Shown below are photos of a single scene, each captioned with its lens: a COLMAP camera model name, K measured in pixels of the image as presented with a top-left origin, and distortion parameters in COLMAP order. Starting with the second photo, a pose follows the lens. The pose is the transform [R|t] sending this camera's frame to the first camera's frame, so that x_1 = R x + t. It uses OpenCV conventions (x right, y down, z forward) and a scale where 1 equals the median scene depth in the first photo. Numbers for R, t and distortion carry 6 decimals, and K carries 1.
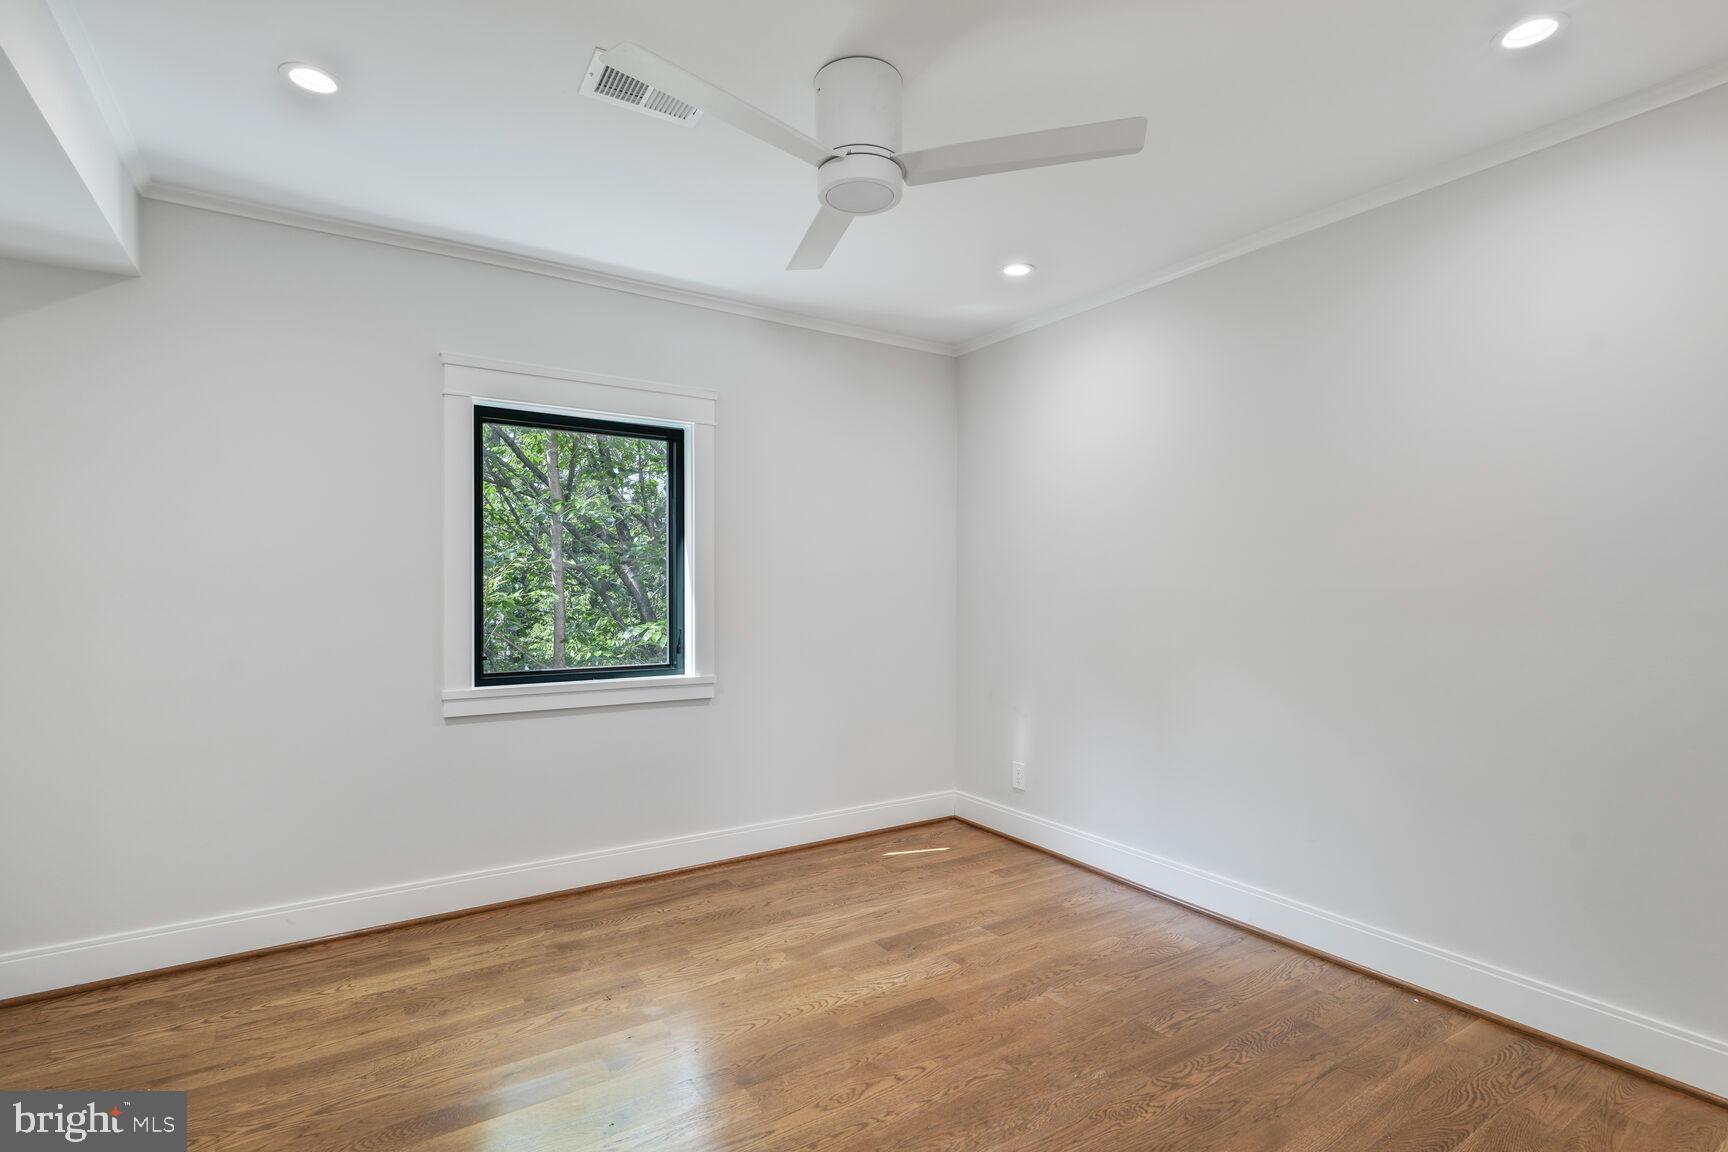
lens RADIAL K [[801.5, 0, 870.7], [0, 801.5, 583.4], [0, 0, 1]] dist [0.003311, 0.000231]
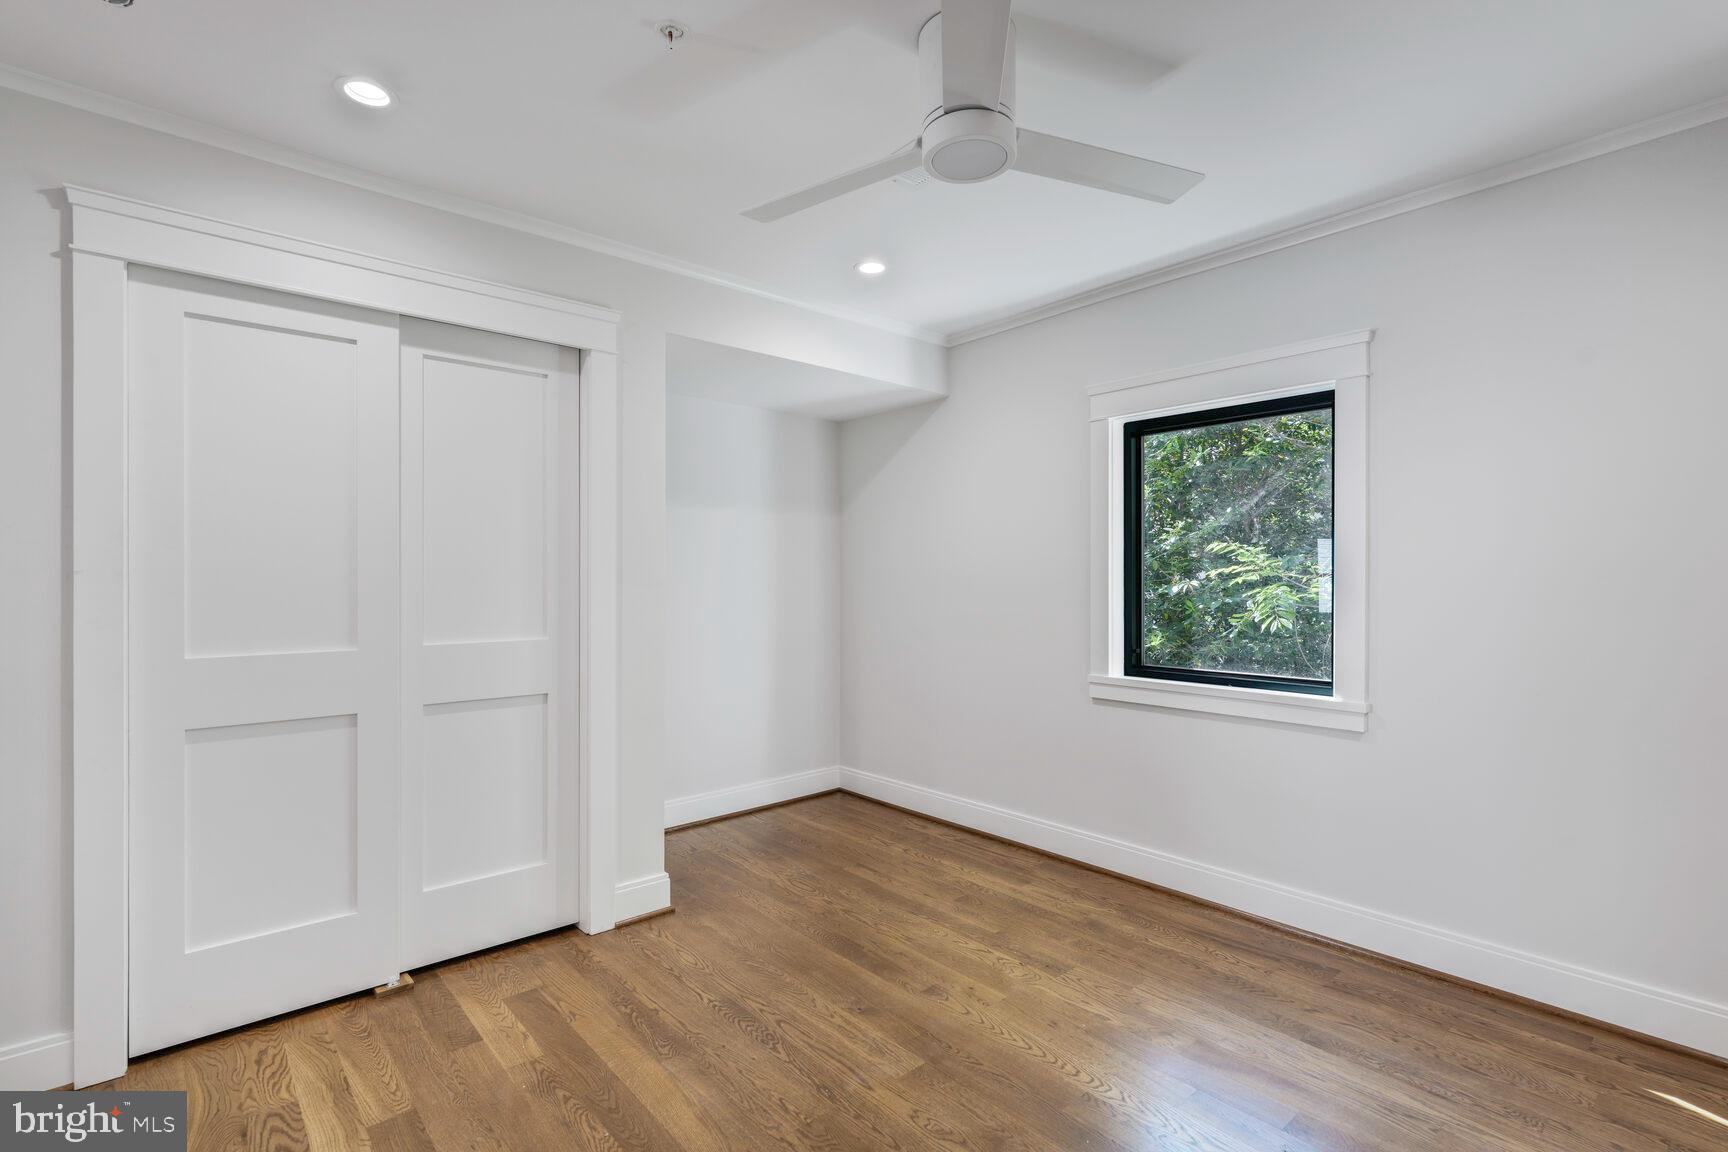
lens RADIAL K [[801.5, 0, 870.7], [0, 801.5, 583.4], [0, 0, 1]] dist [0.003311, 0.000231]
pose [[0.151699, 0.002014, -0.988425, 0.625499], [0.007609, 0.999966, 0.003205, -0.007294], [0.988397, -0.008007, 0.151679, 0.545457]]
